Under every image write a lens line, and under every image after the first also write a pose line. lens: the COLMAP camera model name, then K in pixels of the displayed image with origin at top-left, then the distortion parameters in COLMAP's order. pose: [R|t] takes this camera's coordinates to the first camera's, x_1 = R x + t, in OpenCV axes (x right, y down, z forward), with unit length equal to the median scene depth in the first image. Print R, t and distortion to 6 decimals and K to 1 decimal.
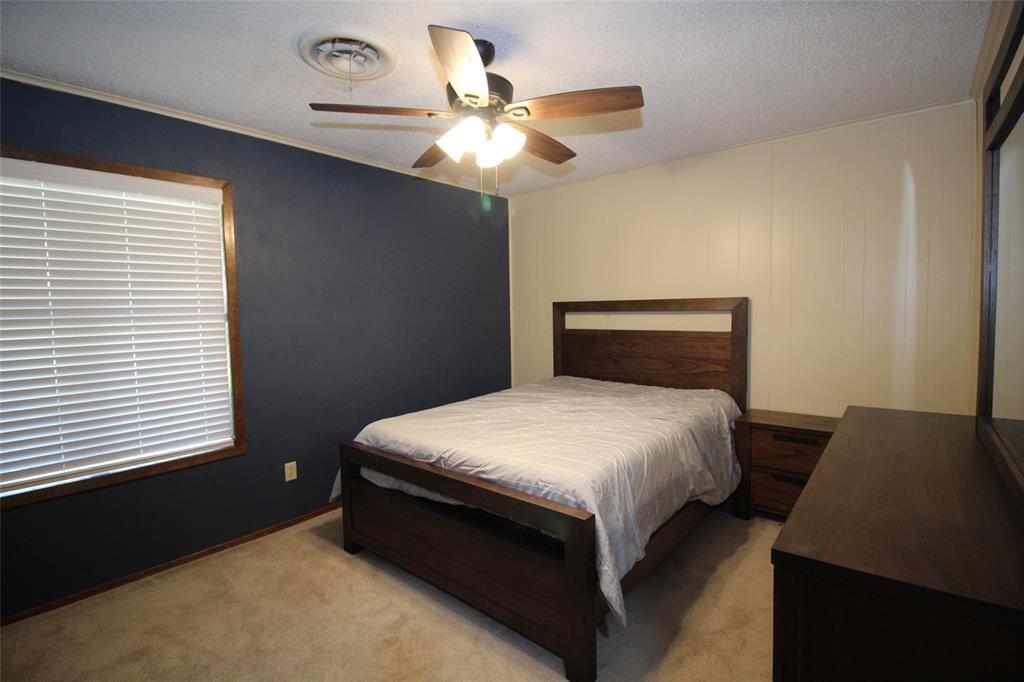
lens RADIAL K [[475.0, 0, 514.1], [0, 475.0, 337.8], [0, 0, 1]] dist [0.000448, -0.012778]
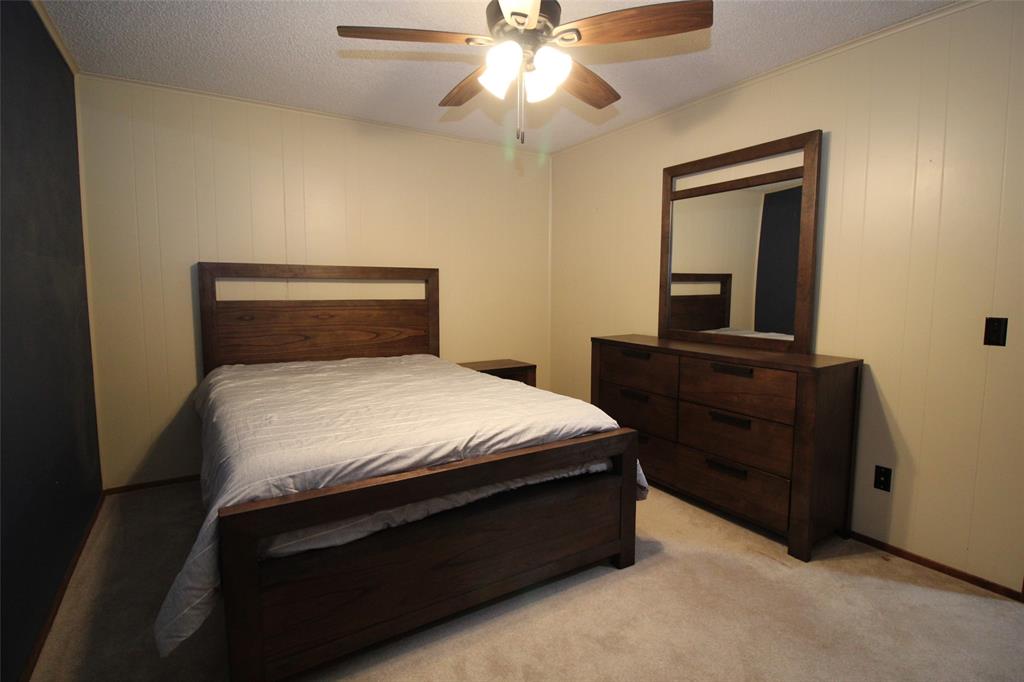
lens RADIAL K [[475.0, 0, 514.1], [0, 475.0, 337.8], [0, 0, 1]] dist [0.000448, -0.012778]
pose [[0.320863, -0.075229, 0.944133, -0.845050], [0.048730, 0.996832, 0.062867, 0.027999], [-0.945871, 0.025836, 0.323513, 0.659893]]
